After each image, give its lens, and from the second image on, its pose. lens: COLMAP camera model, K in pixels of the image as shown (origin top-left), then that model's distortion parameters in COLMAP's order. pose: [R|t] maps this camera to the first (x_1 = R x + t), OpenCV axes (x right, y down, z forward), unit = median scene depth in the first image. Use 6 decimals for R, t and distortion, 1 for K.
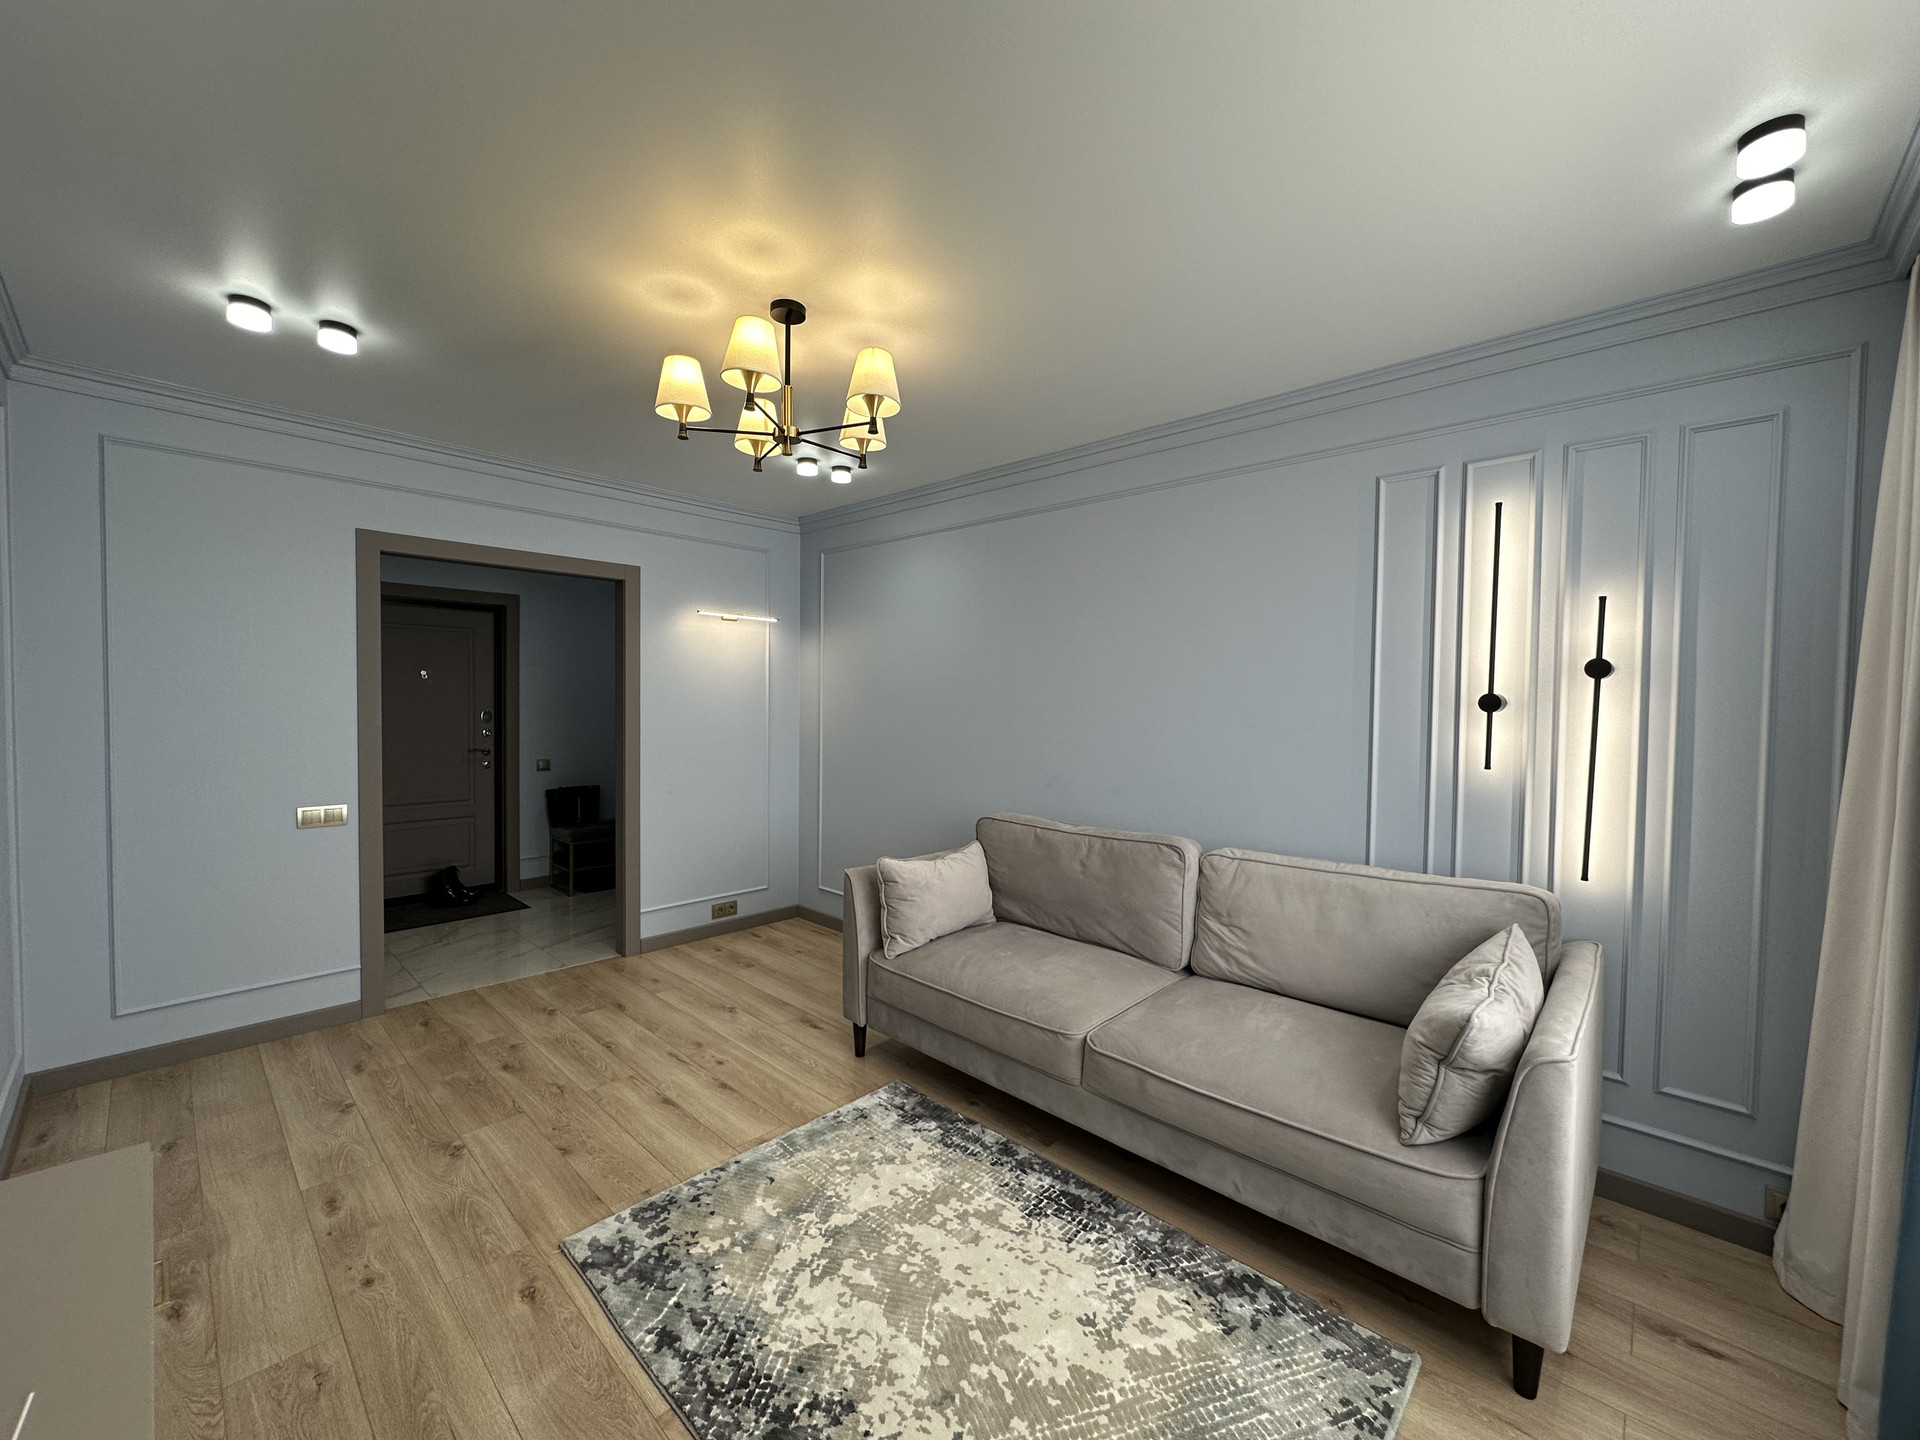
lens RADIAL K [[763.3, 0, 961.3], [0, 763.3, 723.0], [0, 0, 1]] dist [-0.004541, 0.001396]
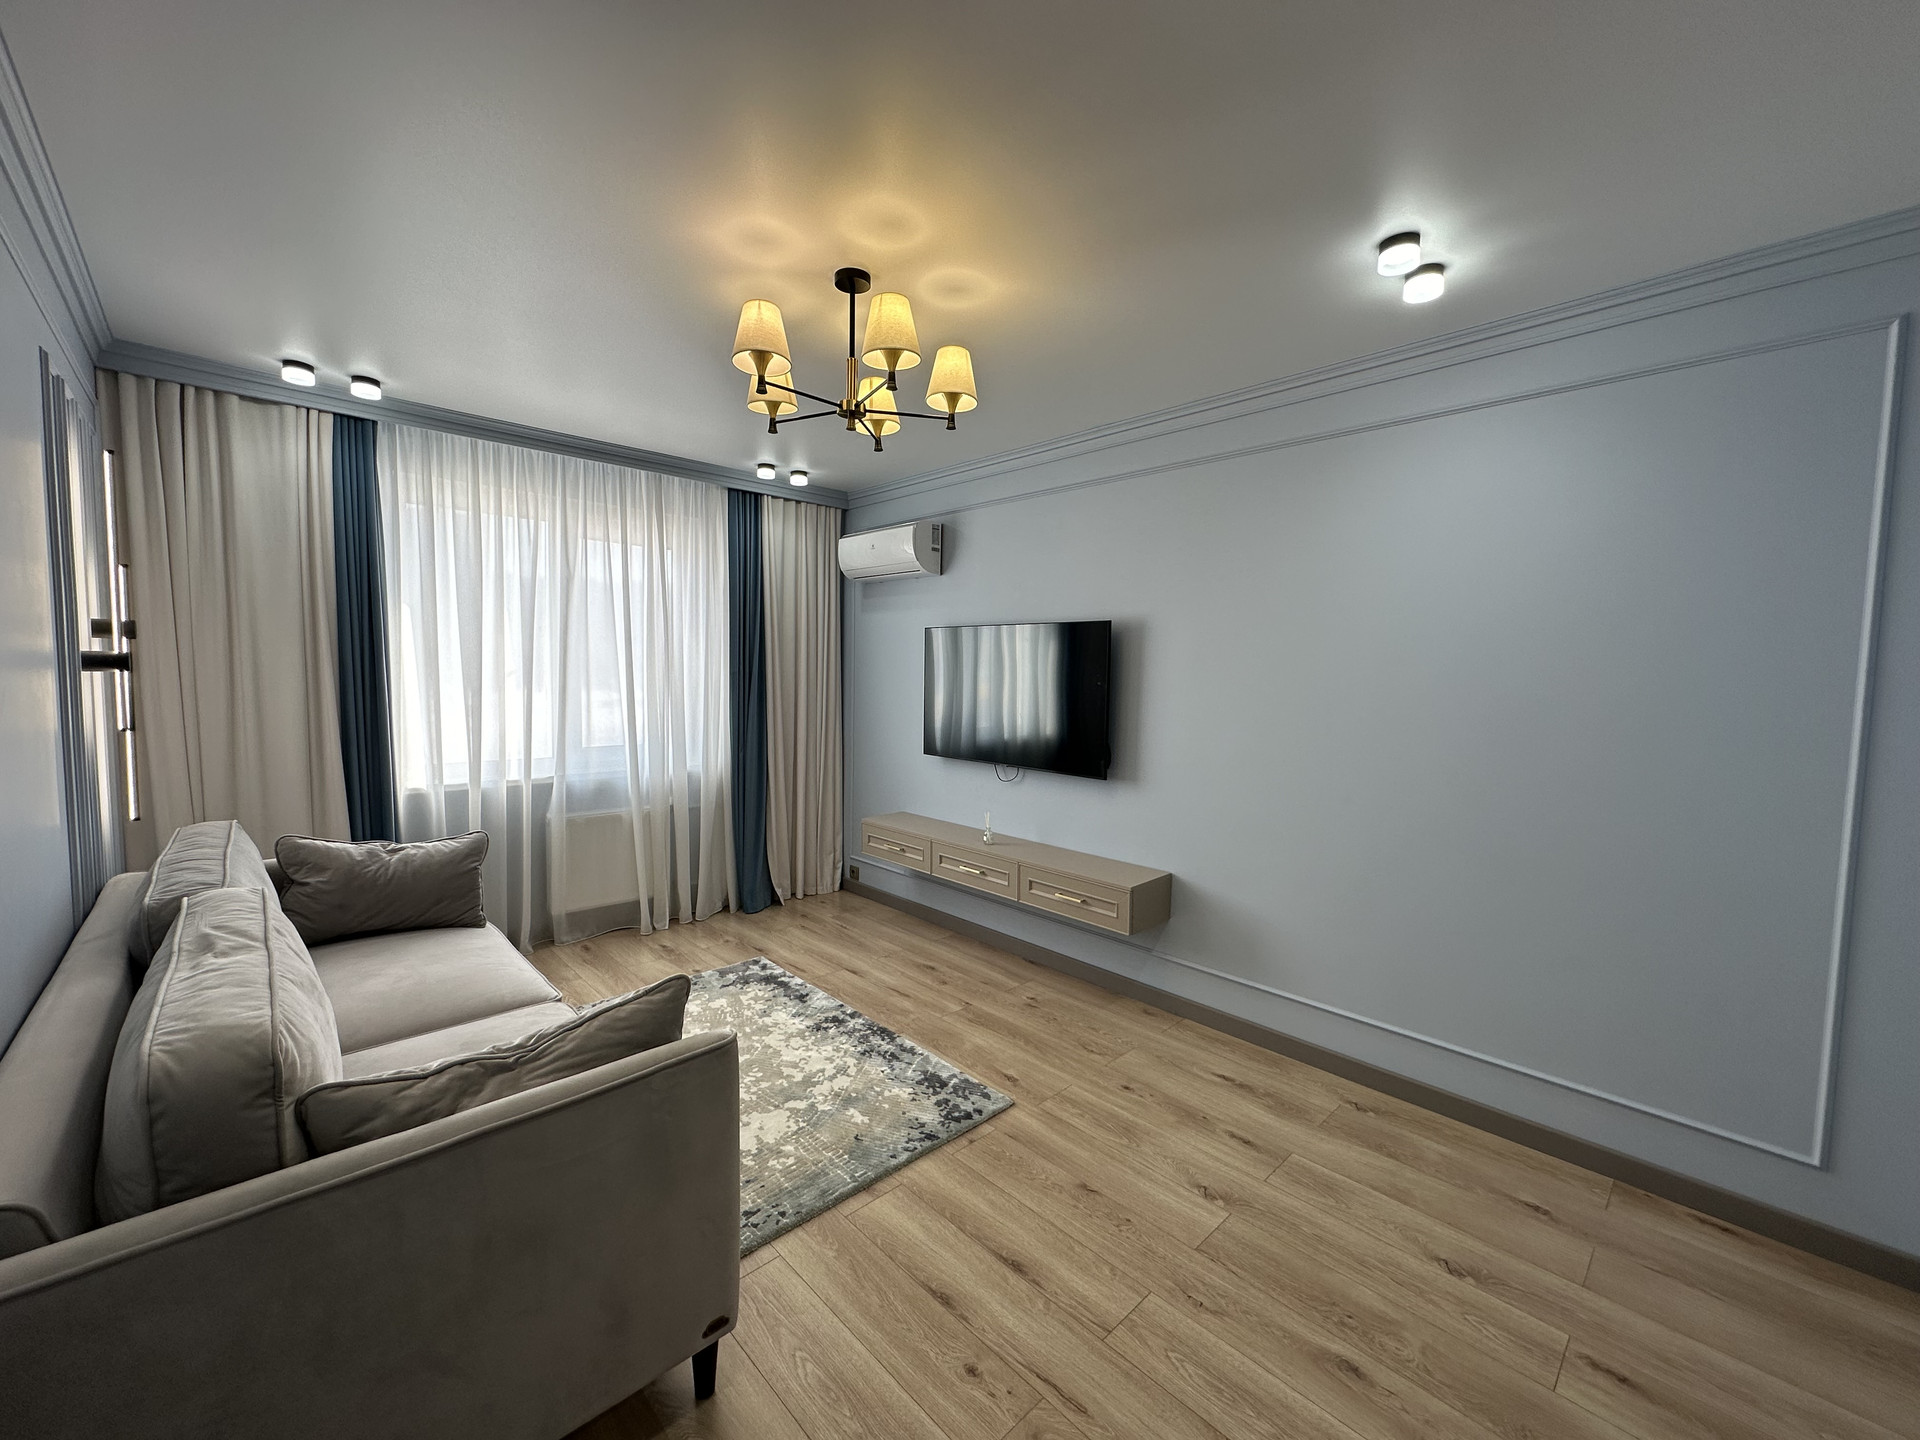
lens RADIAL K [[763.3, 0, 966.6], [0, 763.3, 722.8], [0, 0, 1]] dist [-0.004541, 0.001396]
pose [[-0.998326, -0.032895, 0.047579, -0.402270], [-0.027899, 0.994384, 0.102088, -0.075043], [-0.050670, 0.100590, -0.993637, 1.847924]]
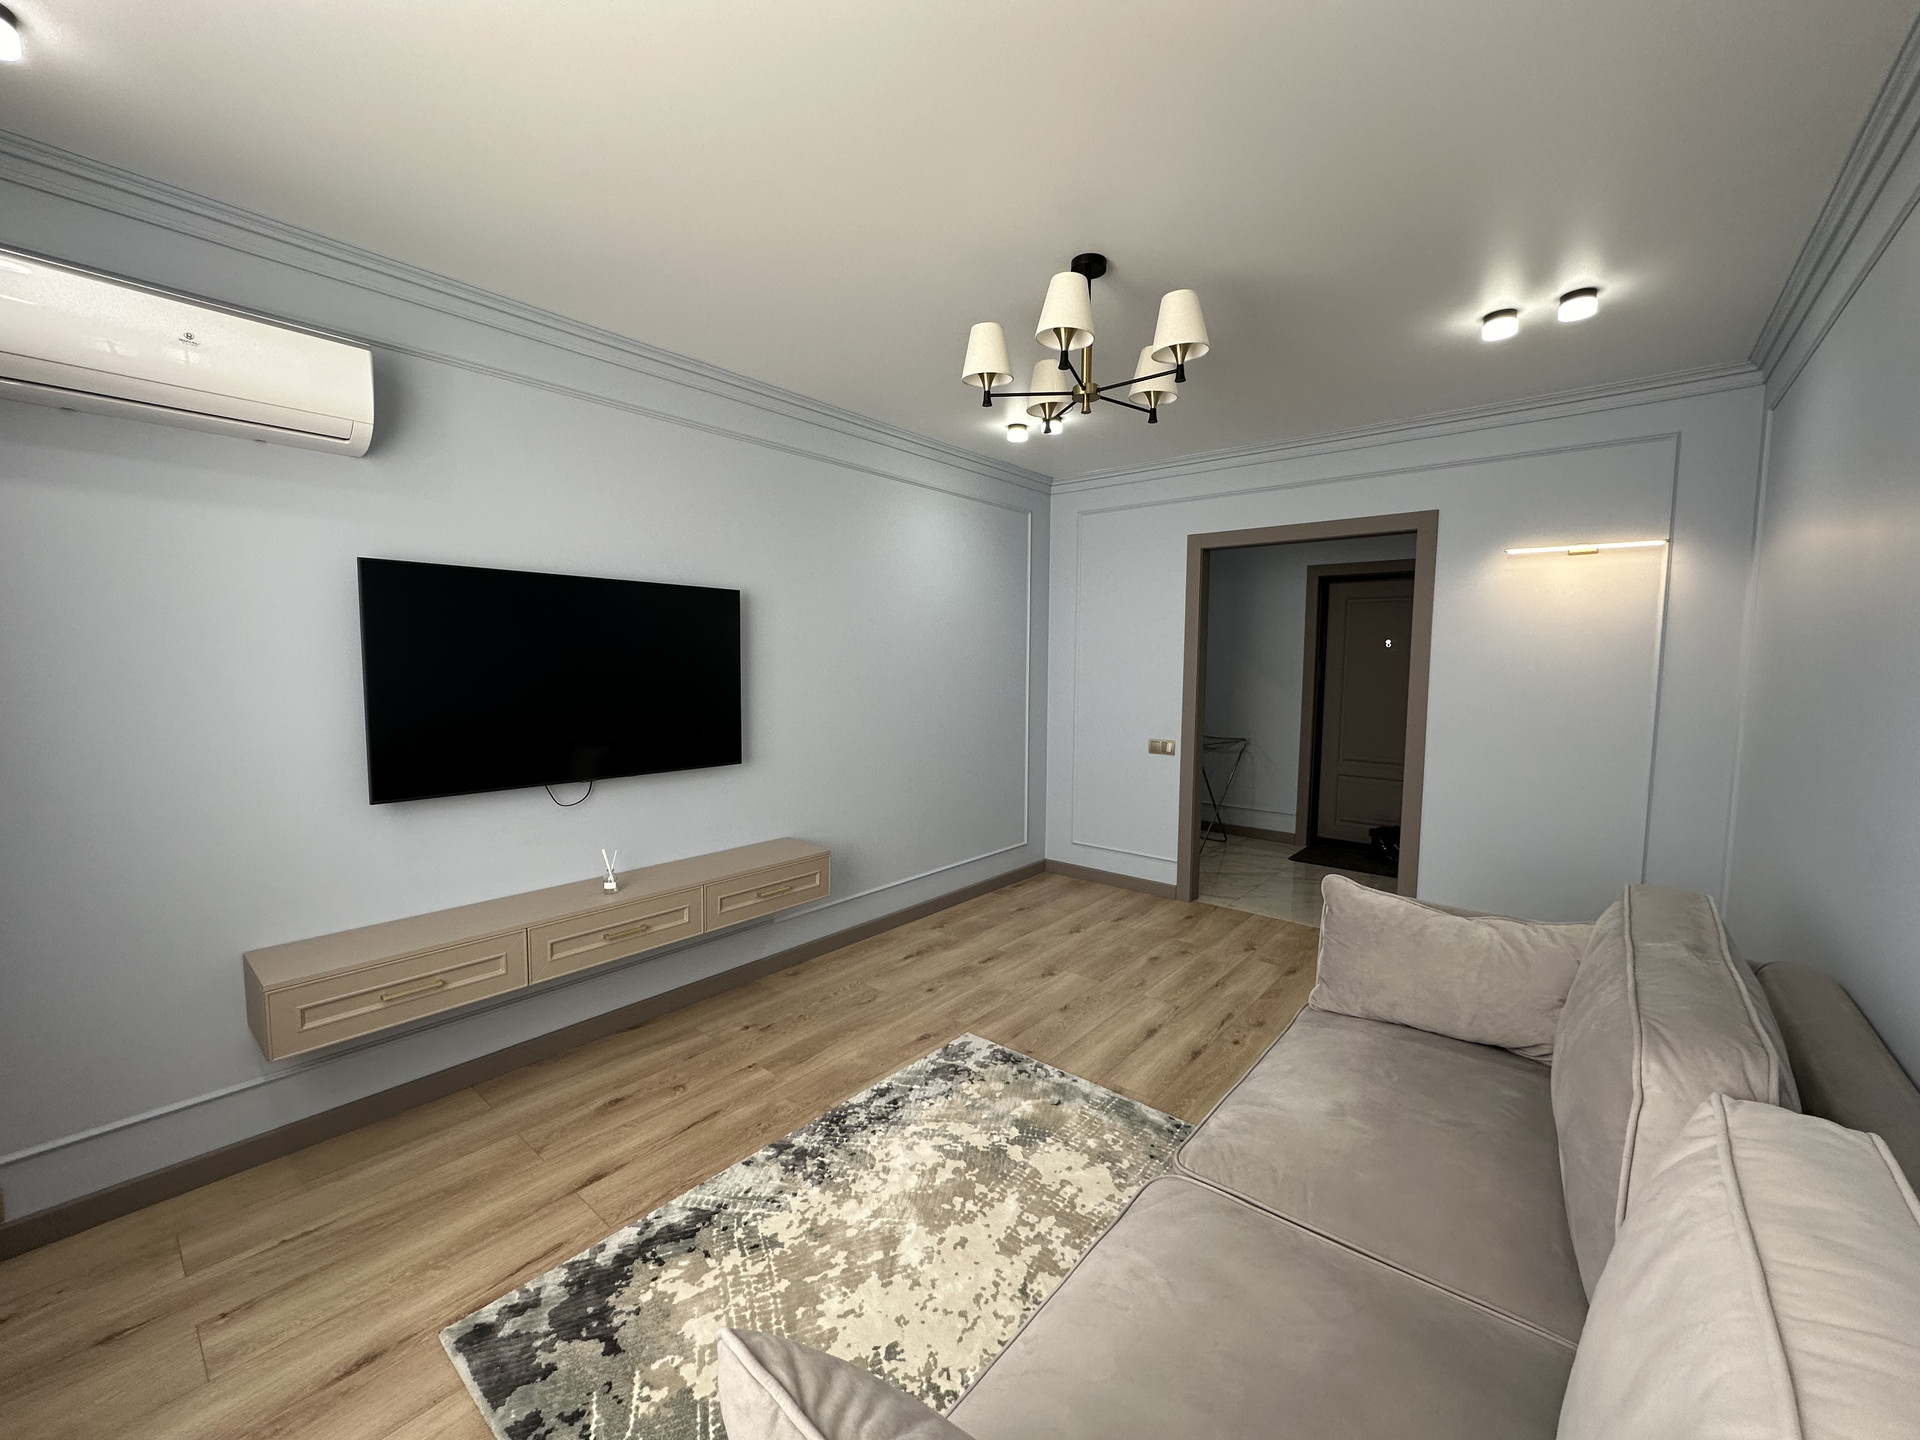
lens RADIAL K [[763.3, 0, 959.3], [0, 763.3, 719.0], [0, 0, 1]] dist [-0.004541, 0.001396]
pose [[0.056963, 0.066478, -0.996161, 0.729775], [-0.041183, 0.997088, 0.064185, -0.005737], [0.997527, 0.037369, 0.059535, 0.725535]]
